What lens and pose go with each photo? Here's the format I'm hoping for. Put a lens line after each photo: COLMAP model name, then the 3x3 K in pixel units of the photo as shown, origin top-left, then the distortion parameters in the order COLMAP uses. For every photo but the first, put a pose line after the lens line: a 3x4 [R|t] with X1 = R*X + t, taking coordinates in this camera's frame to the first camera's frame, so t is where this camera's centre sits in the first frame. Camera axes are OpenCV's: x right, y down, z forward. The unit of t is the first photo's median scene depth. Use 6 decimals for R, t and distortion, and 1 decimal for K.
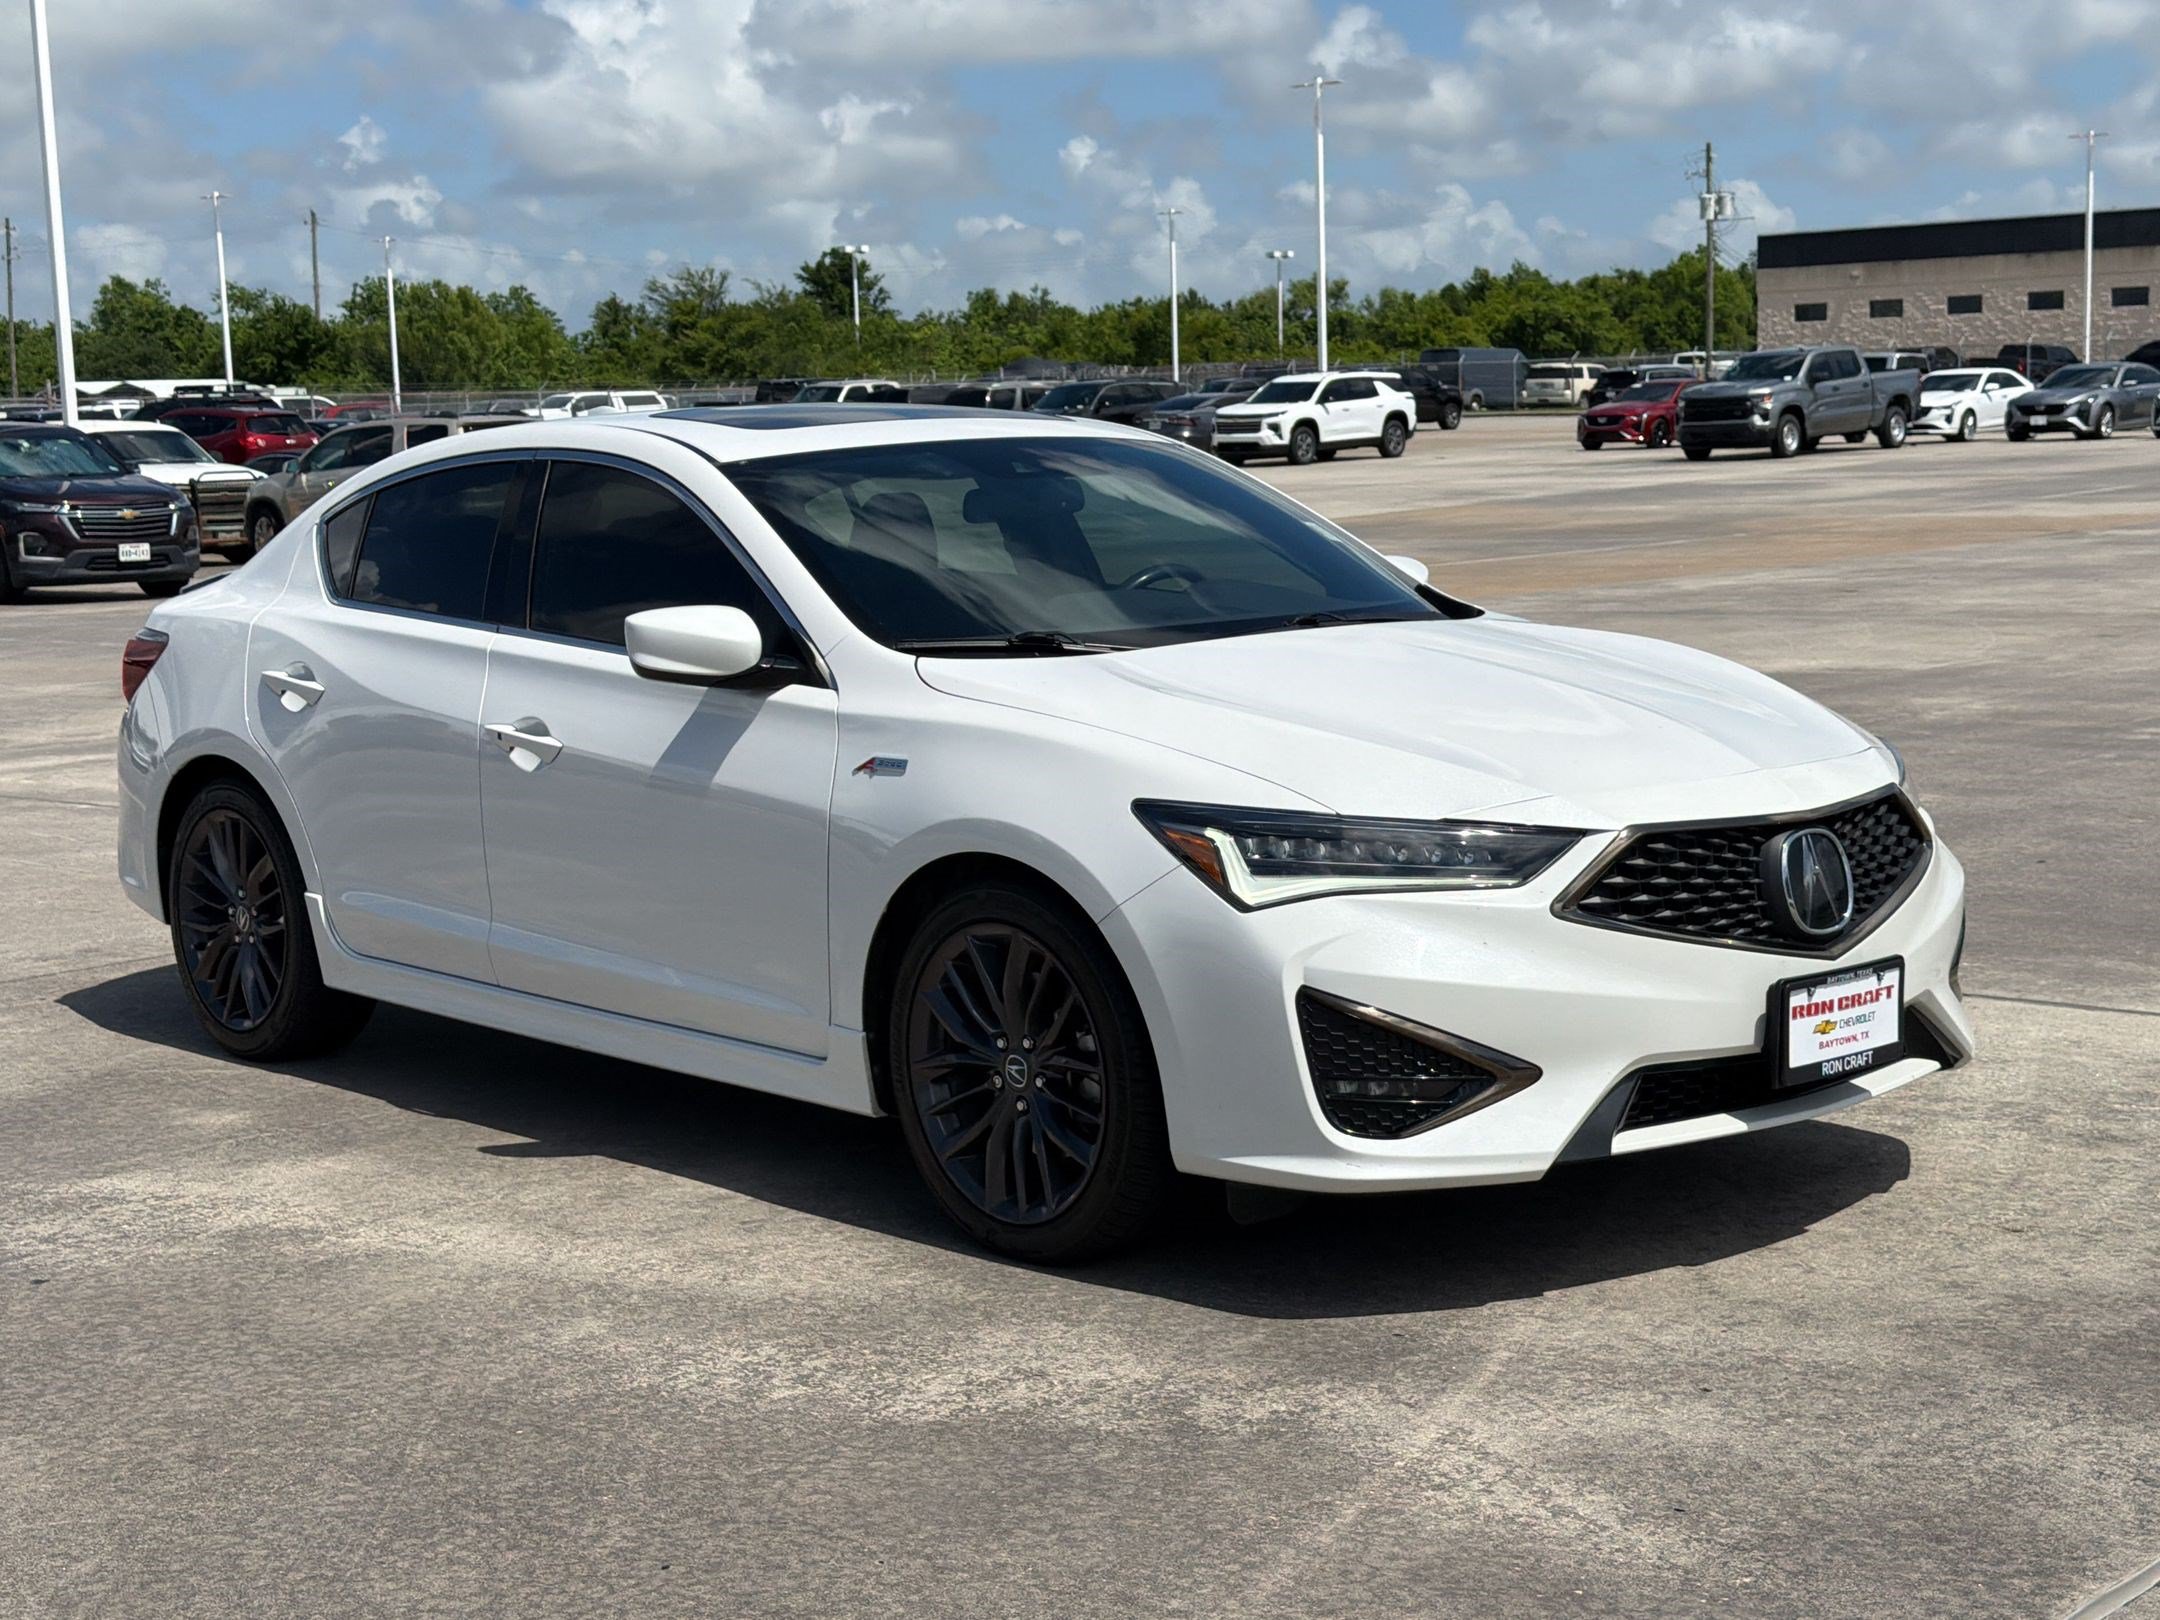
lens RADIAL K [[3166.5, 0, 1080.0], [0, 3166.5, 810.0], [0, 0, 1]] dist [0.163901, -0.176265]
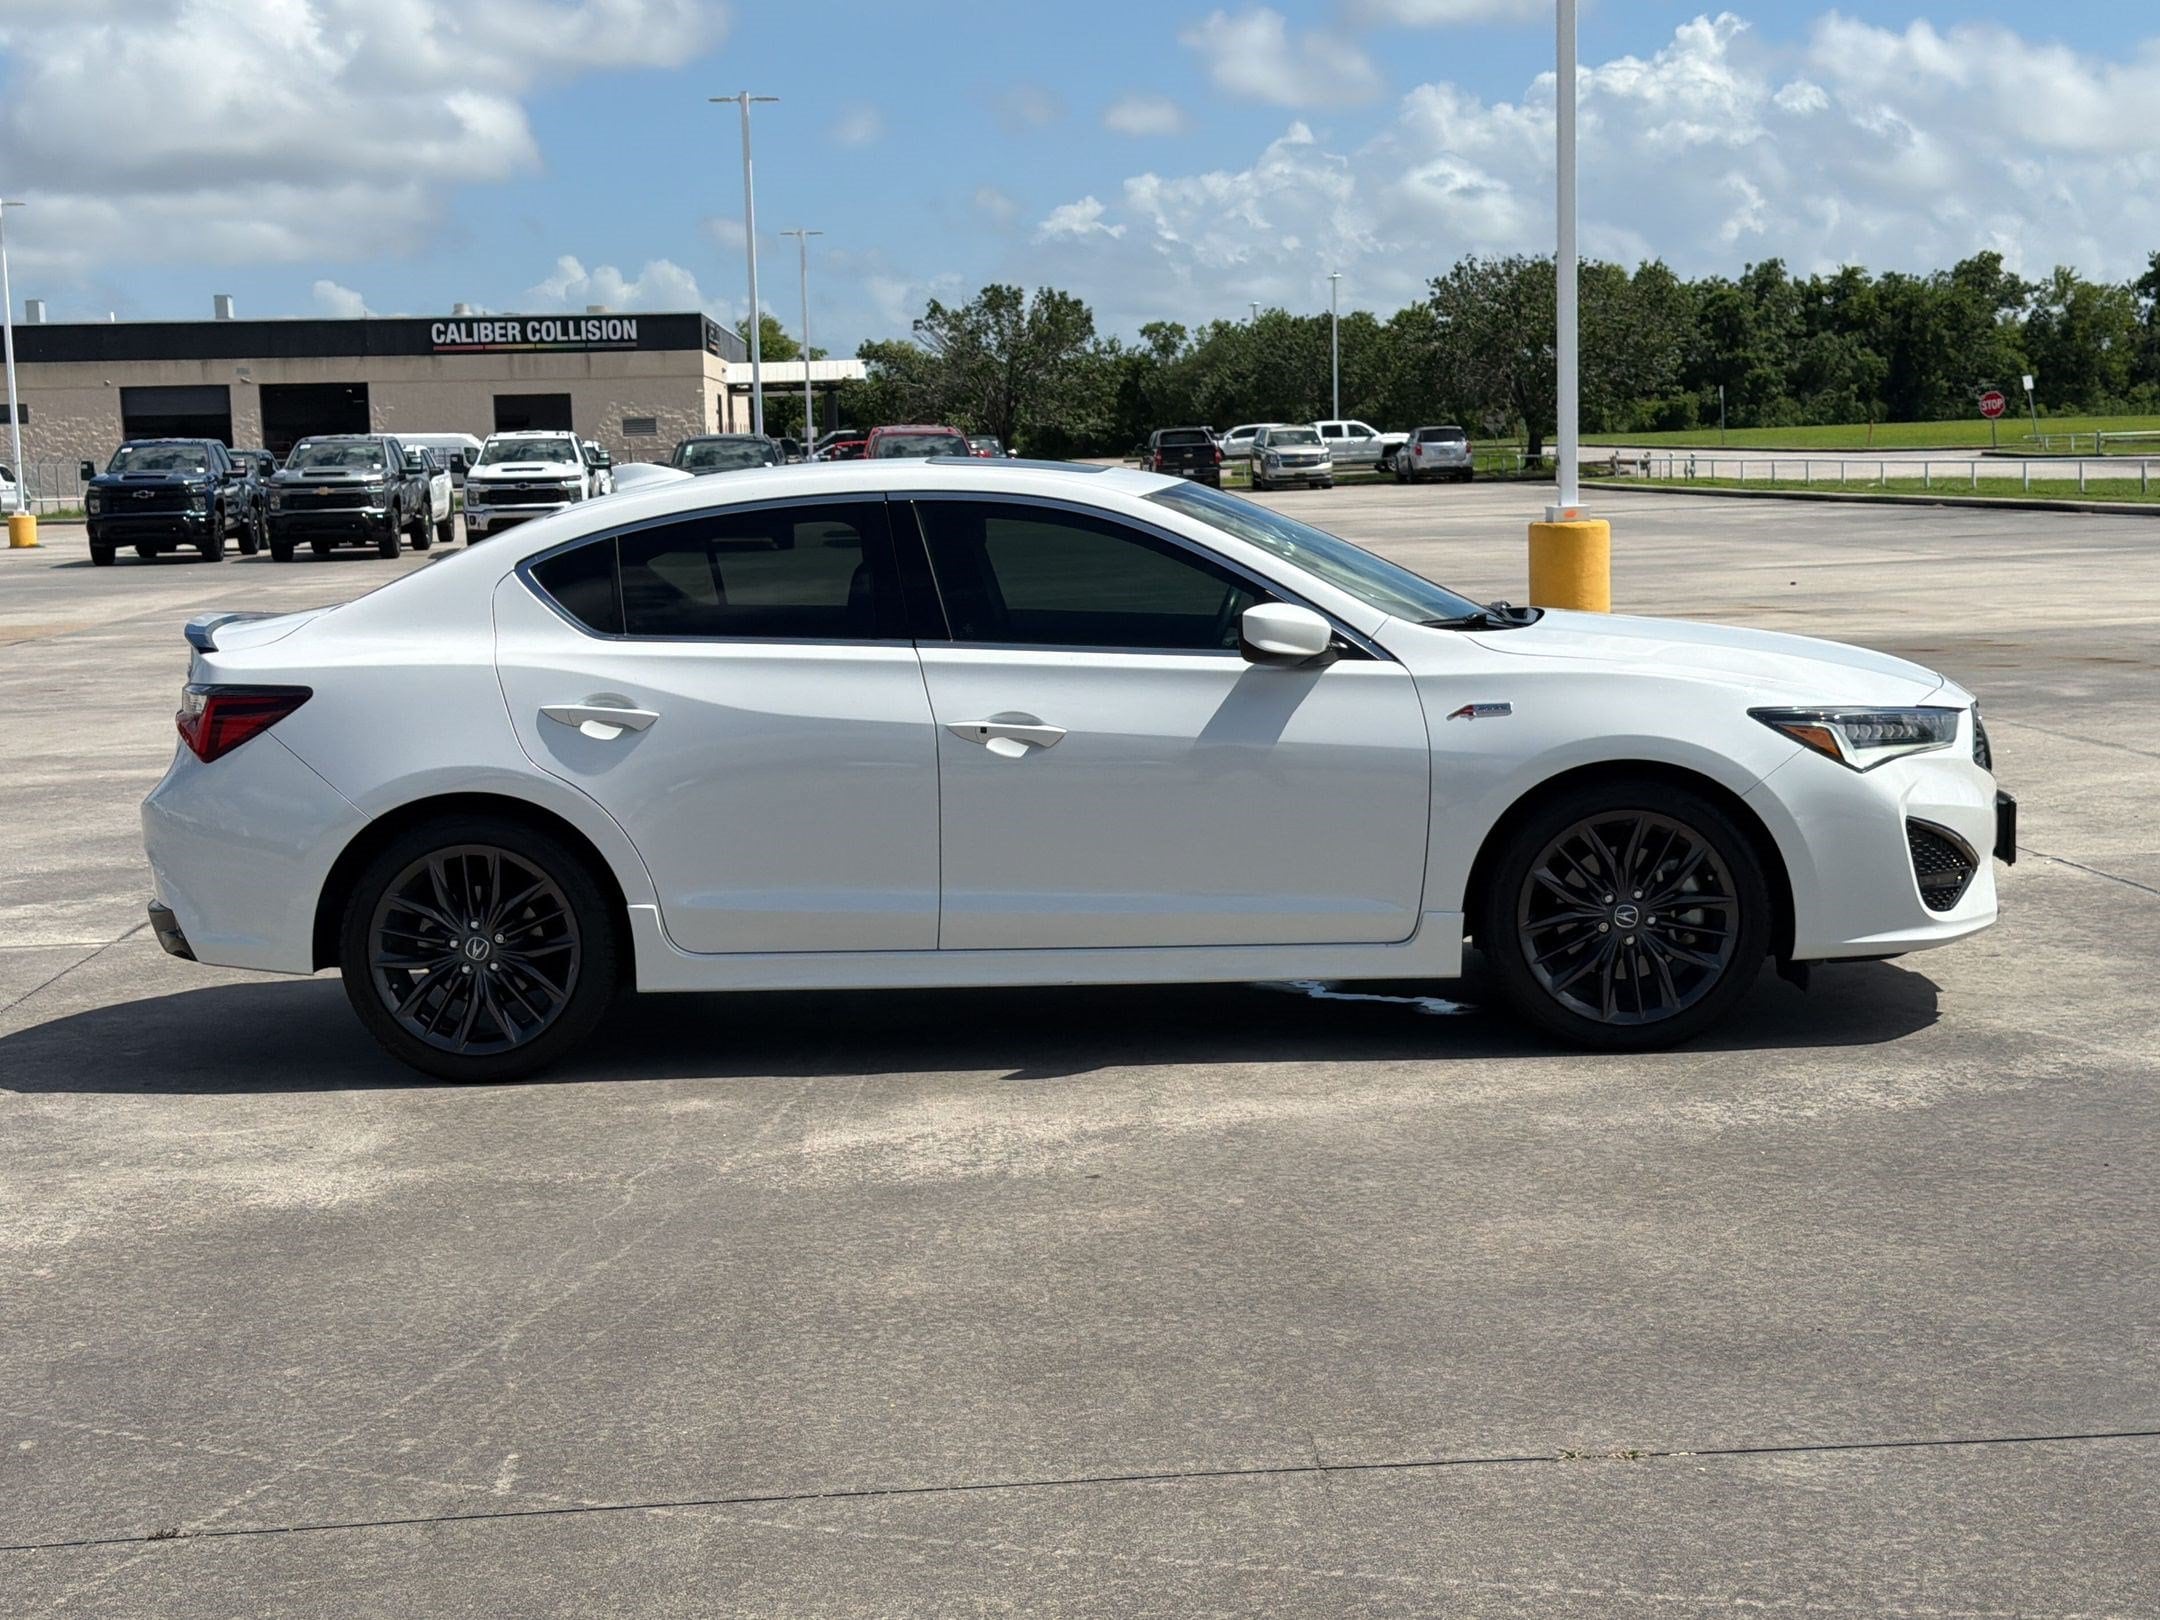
lens RADIAL K [[3166.5, 0, 1080.0], [0, 3166.5, 810.0], [0, 0, 1]] dist [0.163901, -0.176265]
pose [[0.716106, -0.074148, 0.694042, -1.157268], [0.099577, 0.995023, 0.003560, 0.006735], [-0.690852, 0.066562, 0.719925, 0.152081]]
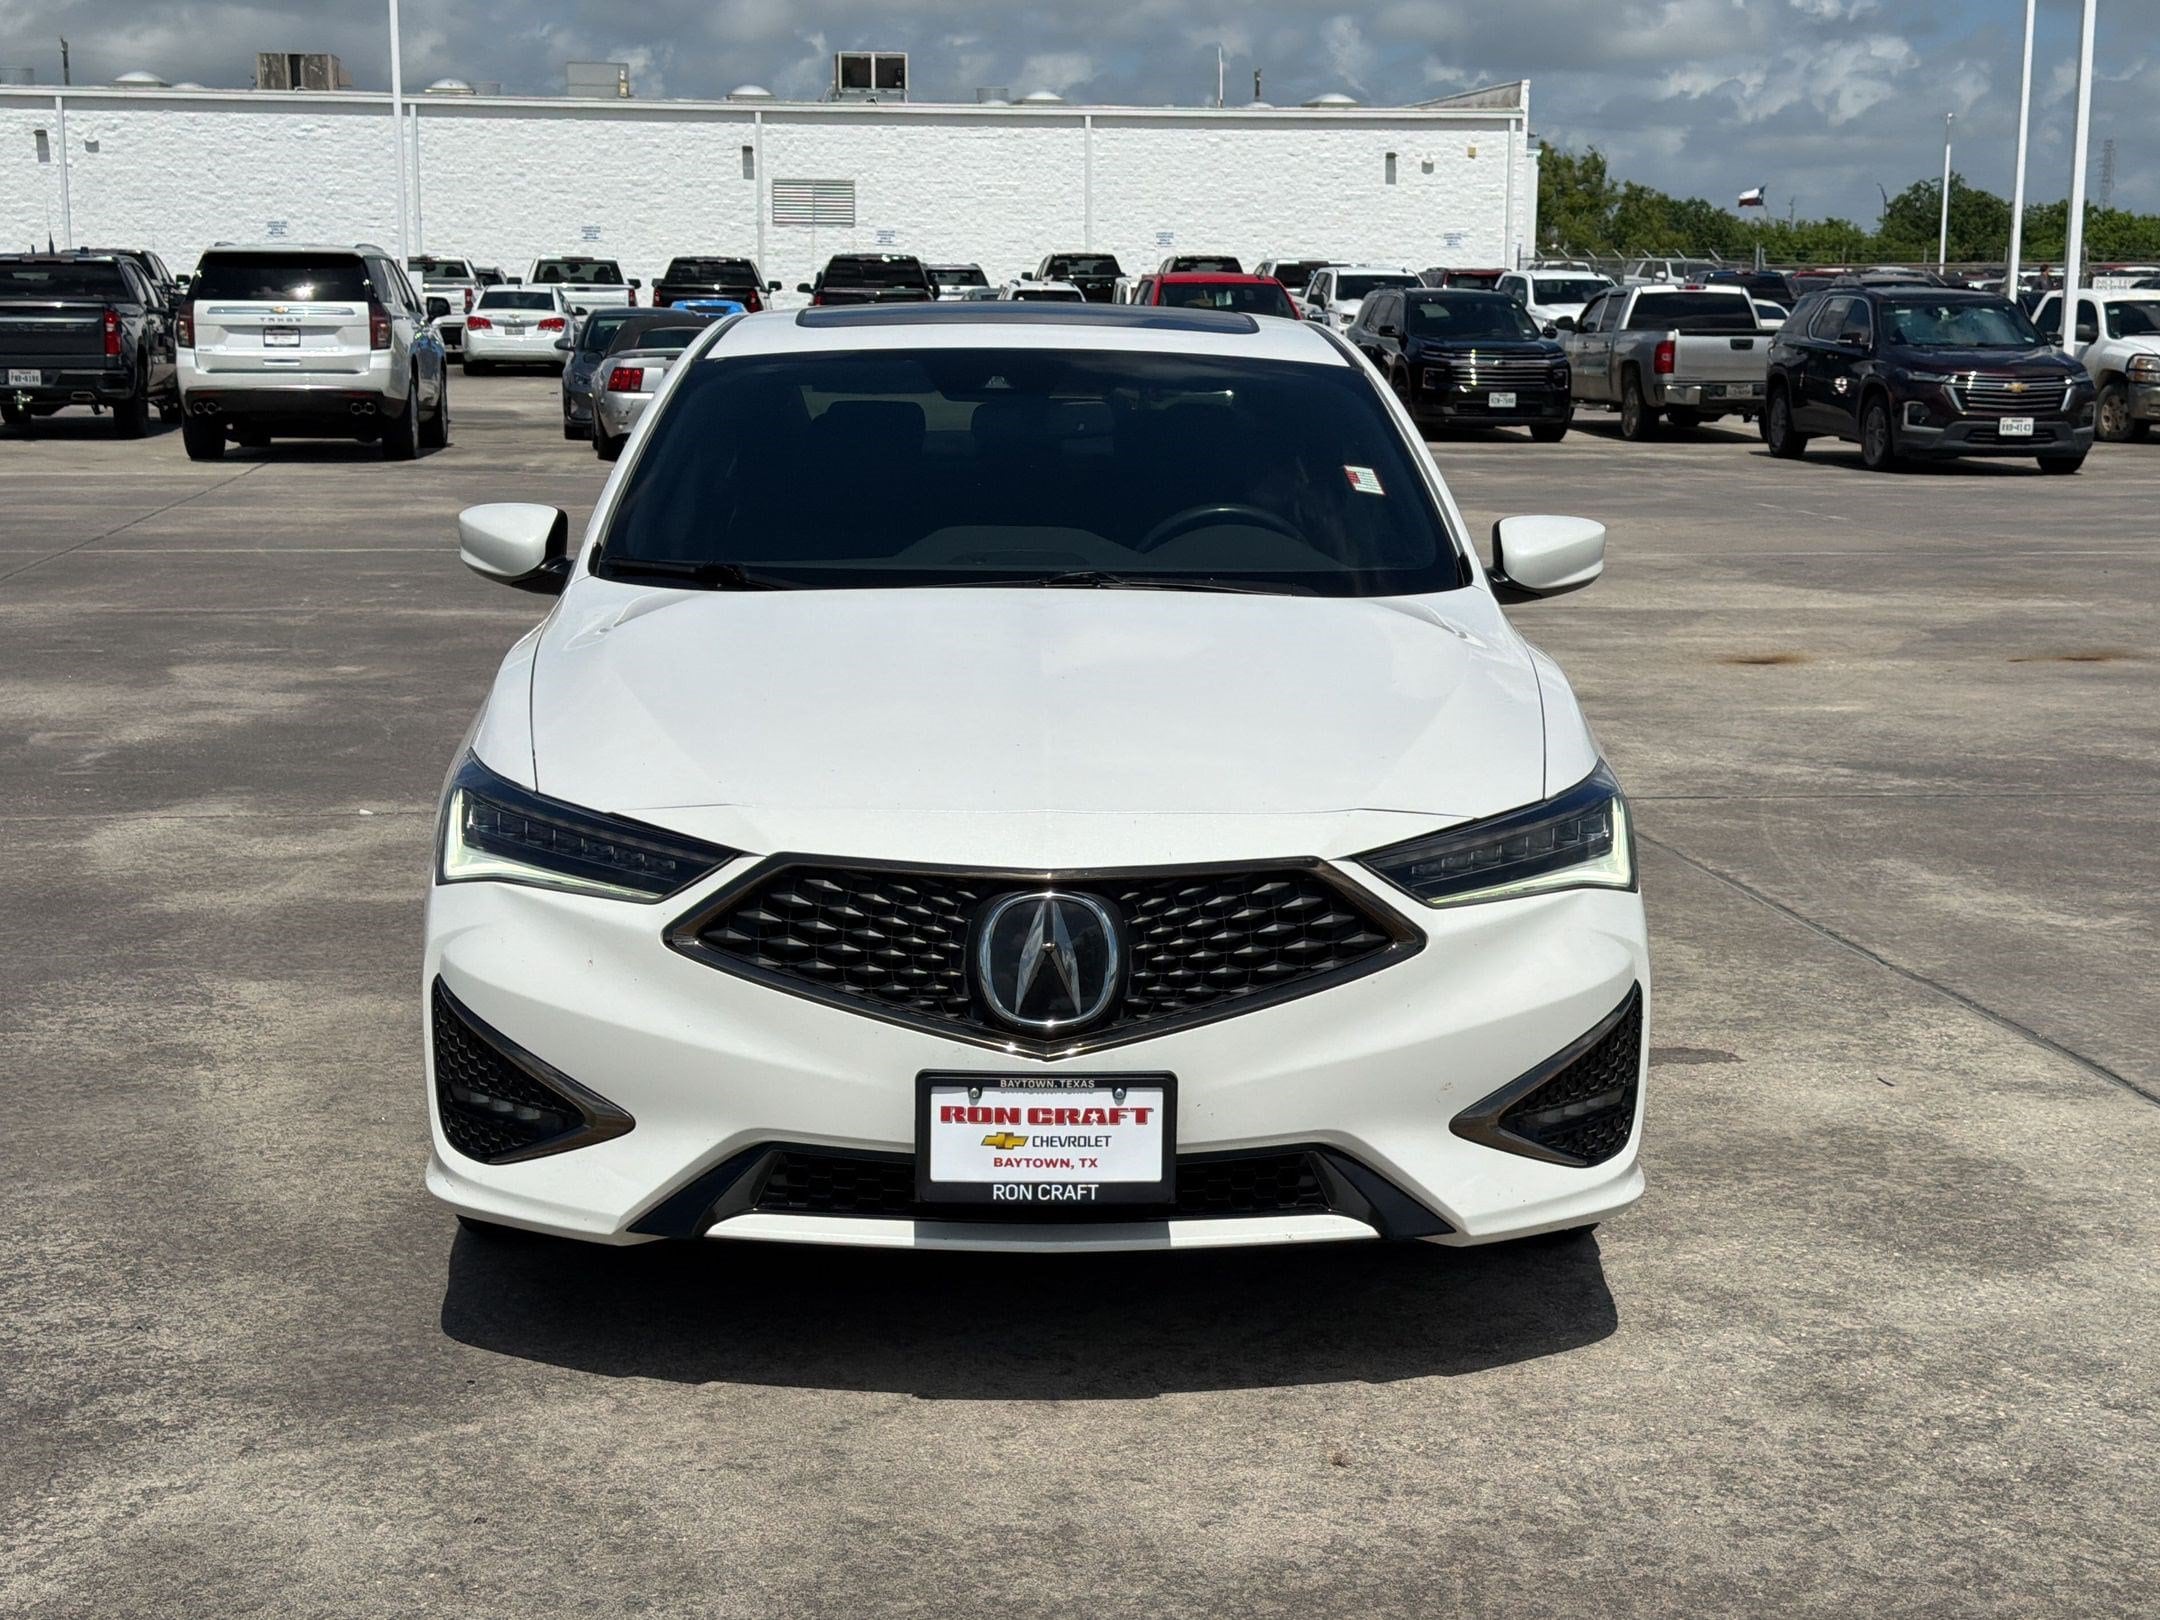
lens RADIAL K [[3166.5, 0, 1080.0], [0, 3166.5, 810.0], [0, 0, 1]] dist [0.163901, -0.176265]
pose [[0.772863, 0.138261, -0.619327, 0.684120], [-0.112246, 0.990372, 0.081021, -0.075406], [0.624566, 0.006899, 0.780941, 0.369606]]
